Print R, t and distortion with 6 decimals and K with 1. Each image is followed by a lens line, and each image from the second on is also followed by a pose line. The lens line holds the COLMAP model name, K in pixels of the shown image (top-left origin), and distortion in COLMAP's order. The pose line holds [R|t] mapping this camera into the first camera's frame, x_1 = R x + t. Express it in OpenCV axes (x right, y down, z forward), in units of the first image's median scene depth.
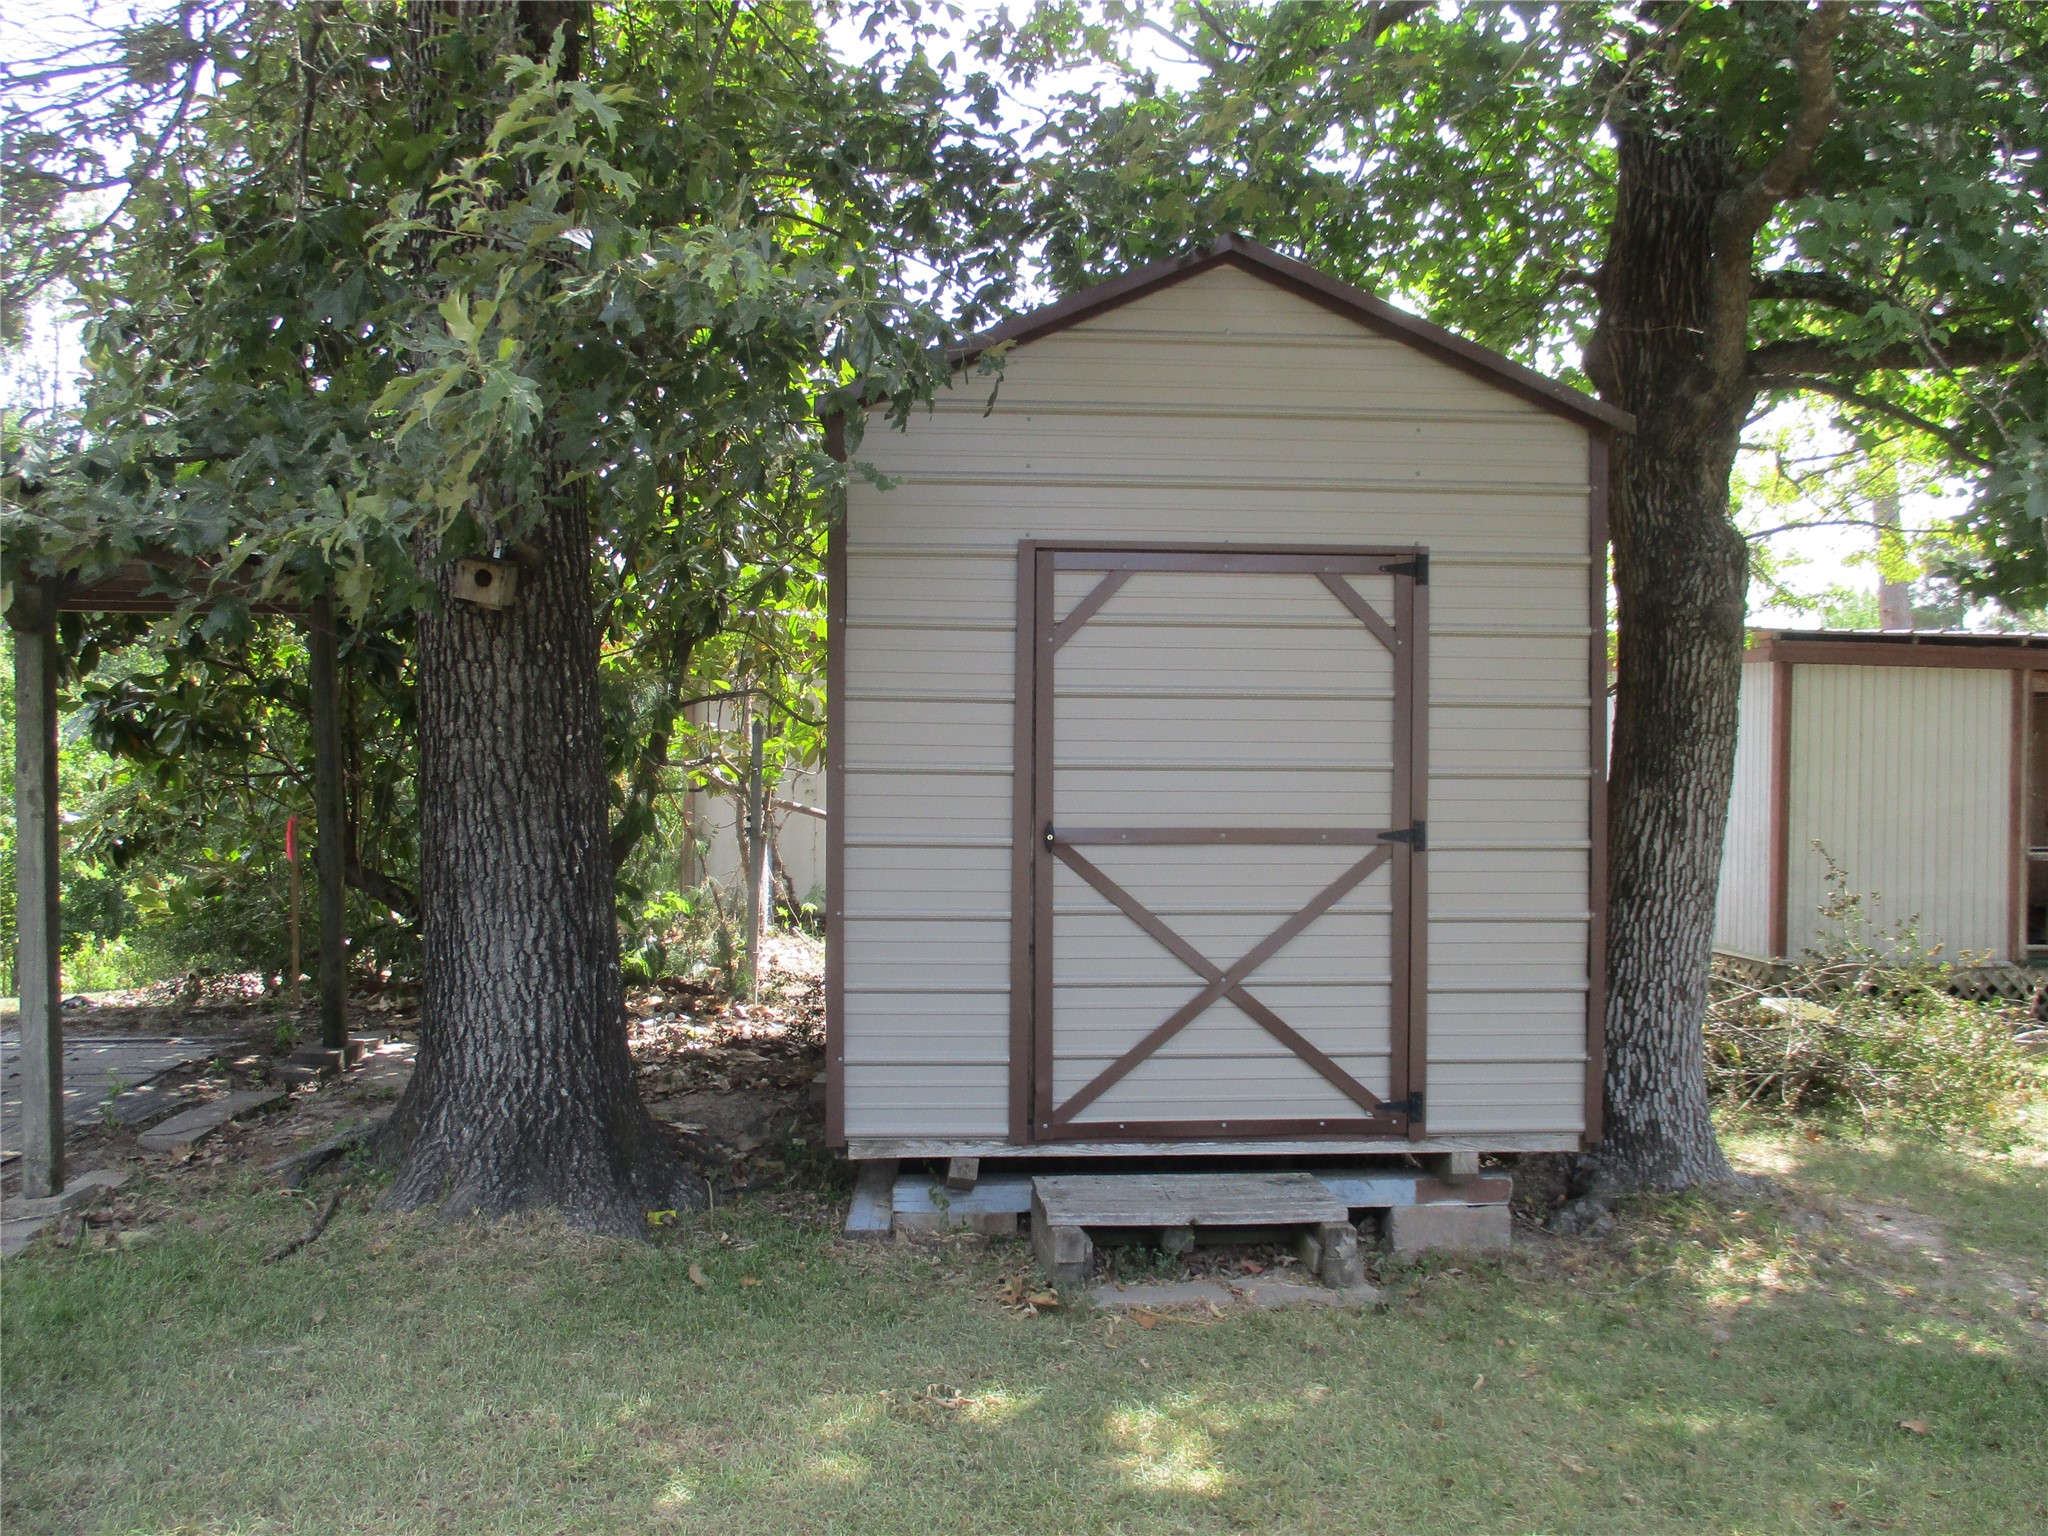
lens RADIAL K [[1693.9, 0, 1023.0], [0, 1693.9, 765.2], [0, 0, 1]] dist [-0.031615, 0.004737]
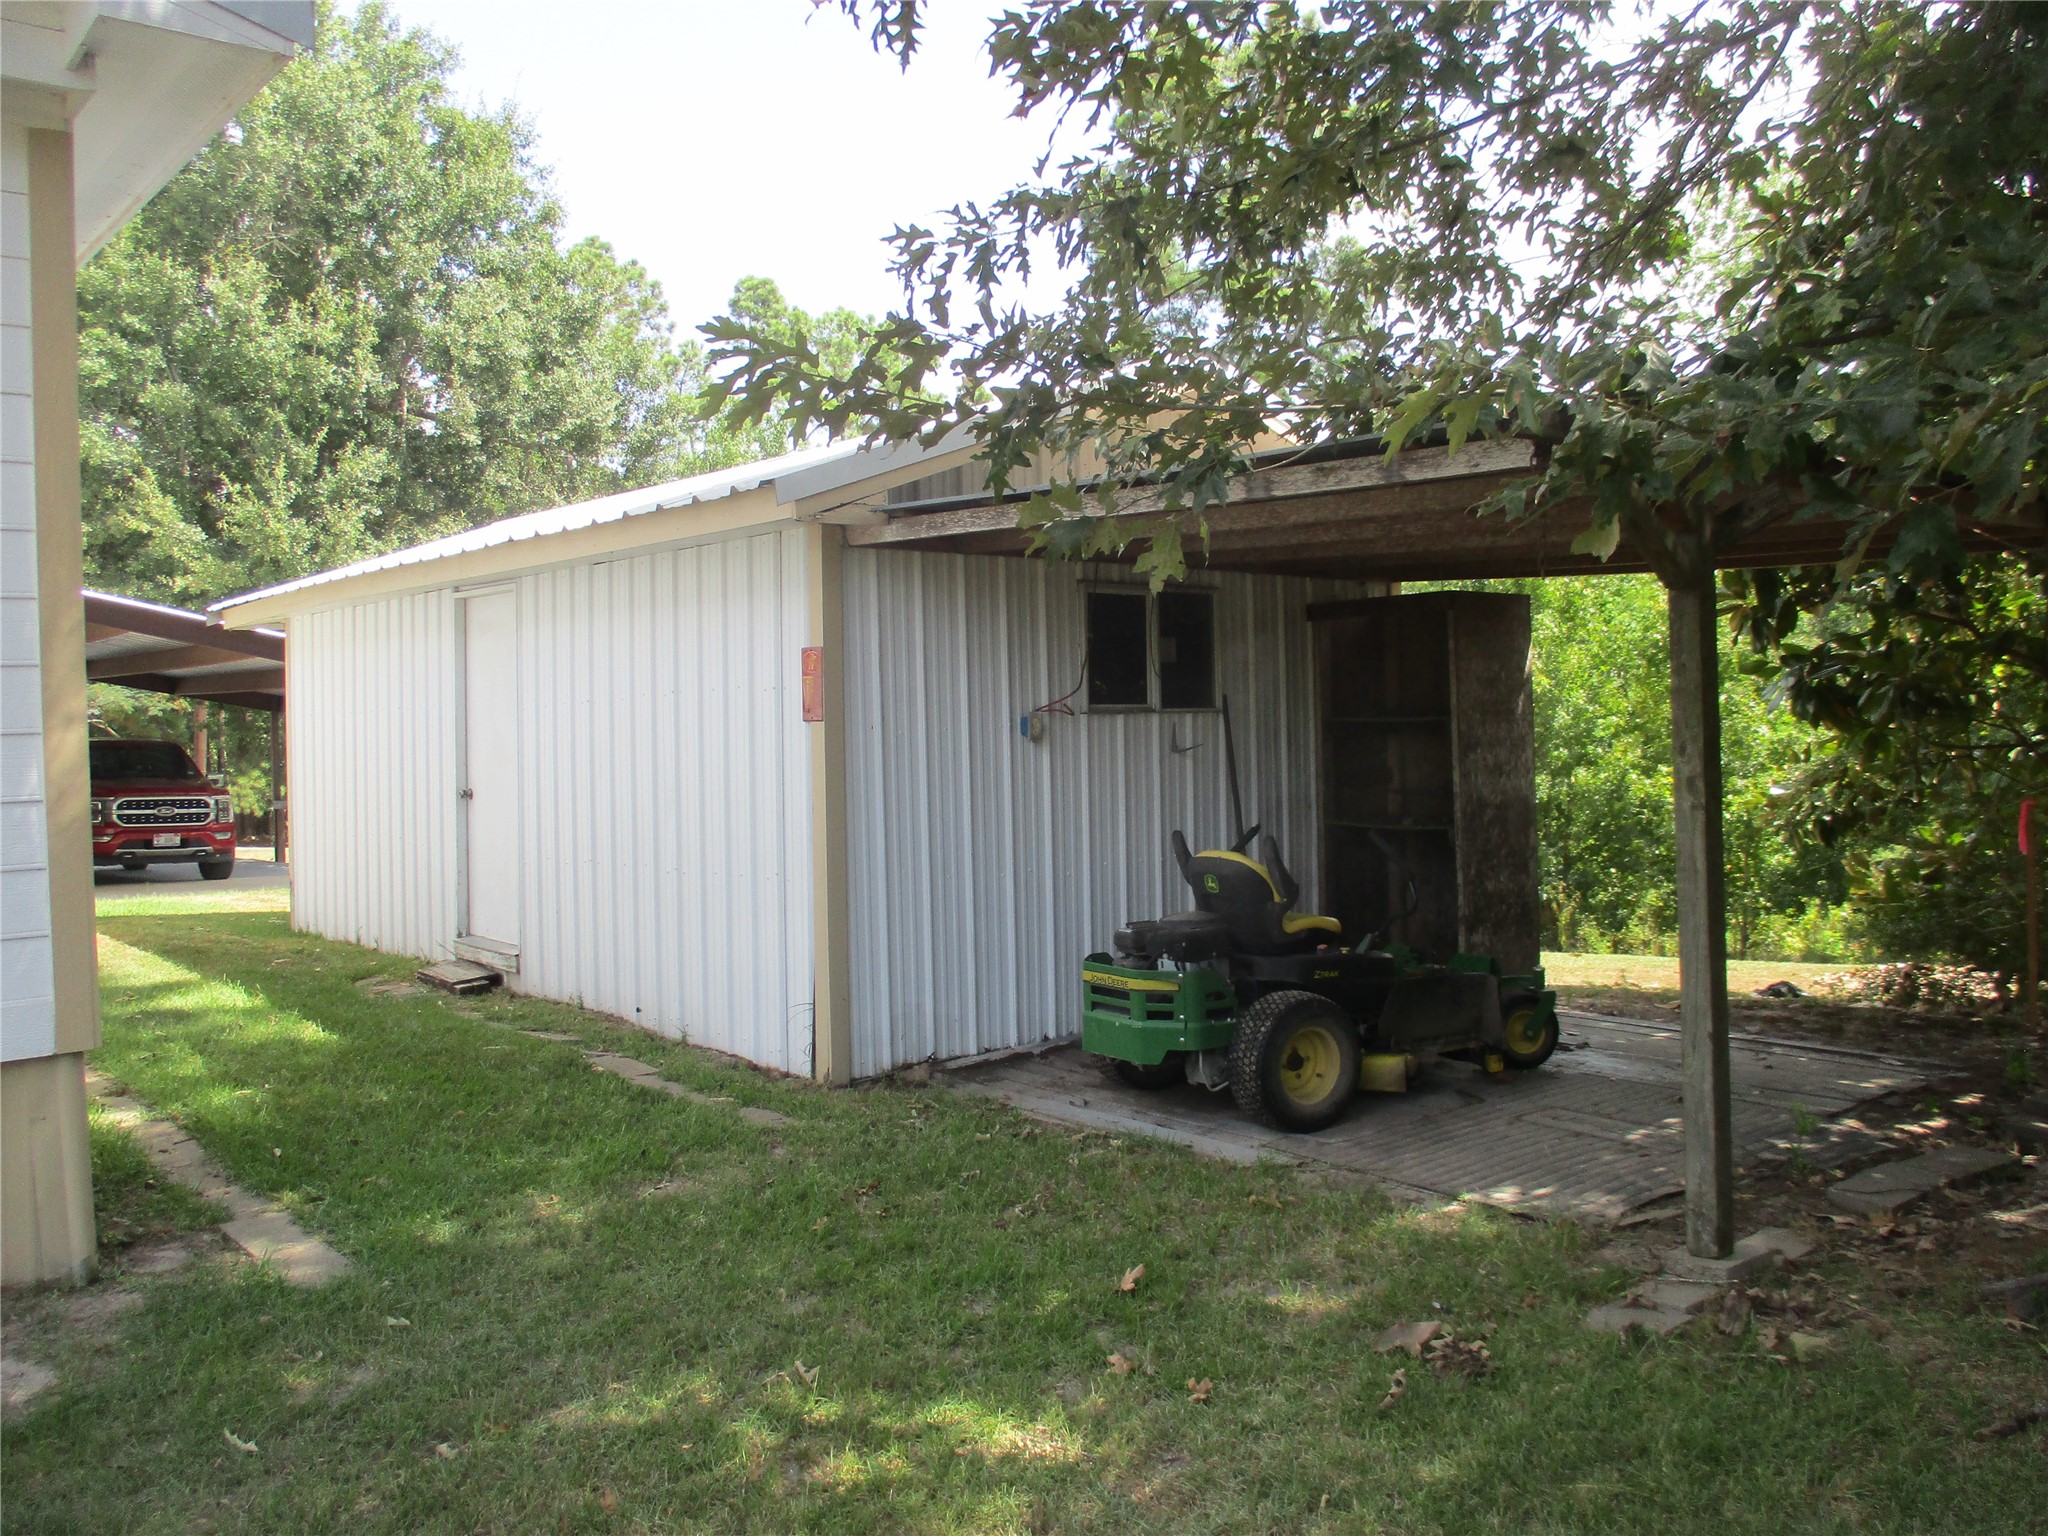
lens RADIAL K [[1693.9, 0, 1028.6], [0, 1693.9, 721.0], [0, 0, 1]] dist [-0.031615, 0.004737]
pose [[0.583214, -0.009575, -0.812262, -0.056716], [0.007016, 0.999953, -0.006750, -0.005071], [0.812288, -0.001762, 0.583254, 0.135489]]
